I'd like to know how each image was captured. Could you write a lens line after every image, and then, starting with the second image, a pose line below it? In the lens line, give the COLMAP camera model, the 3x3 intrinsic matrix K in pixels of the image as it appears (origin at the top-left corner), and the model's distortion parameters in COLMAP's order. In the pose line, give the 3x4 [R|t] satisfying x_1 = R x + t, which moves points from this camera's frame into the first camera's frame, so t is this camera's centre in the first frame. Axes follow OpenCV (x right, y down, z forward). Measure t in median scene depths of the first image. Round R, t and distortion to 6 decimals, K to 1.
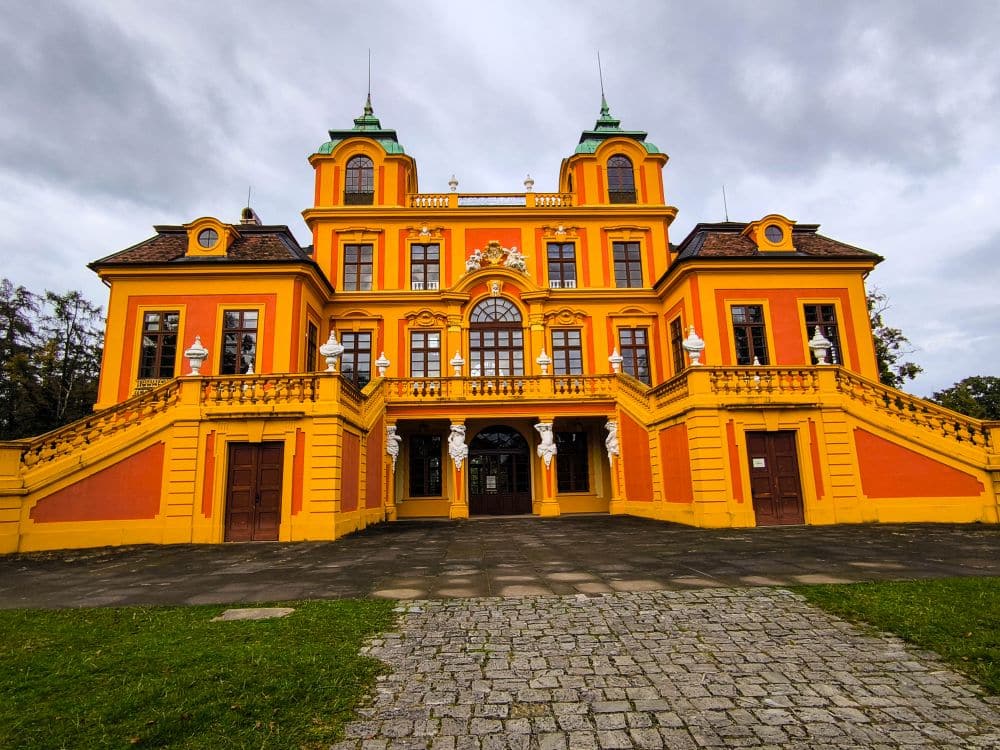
lens RADIAL K [[576.6, 0, 502.3], [0, 576.6, 364.5], [0, 0, 1]] dist [-0.007499, -0.000199]
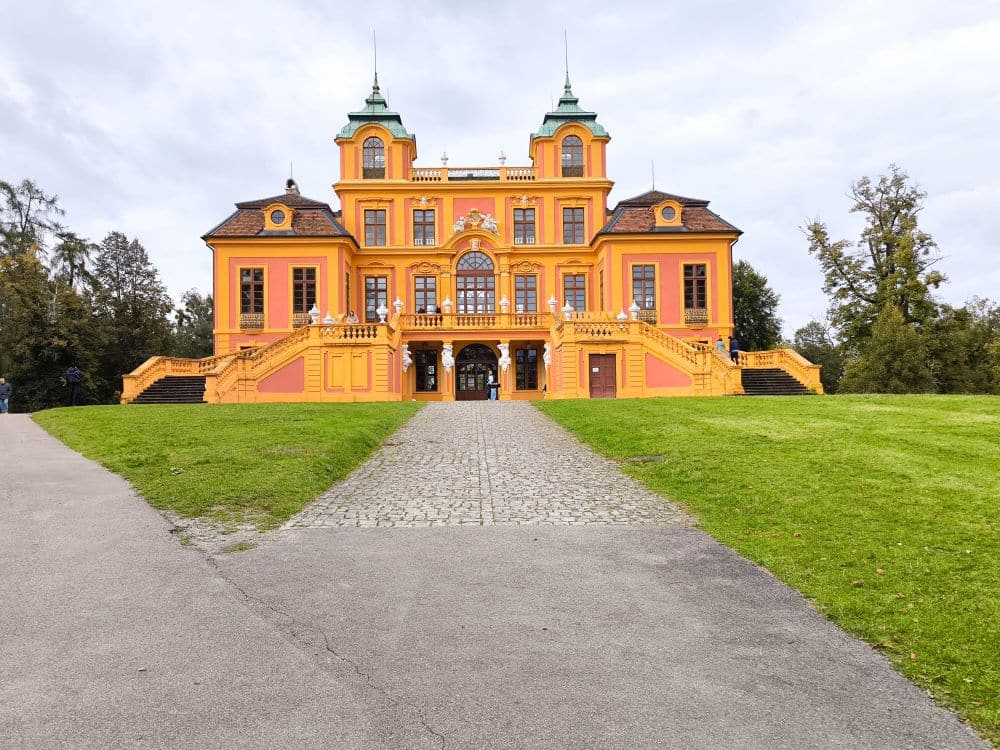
lens RADIAL K [[842.7, 0, 502.7], [0, 842.7, 378.1], [0, 0, 1]] dist [0.004741, -0.001832]
pose [[0.999675, 0.010333, -0.023306, 0.105538], [-0.006163, 0.985015, 0.172359, -0.168122], [0.024737, -0.172160, 0.984758, -1.053202]]
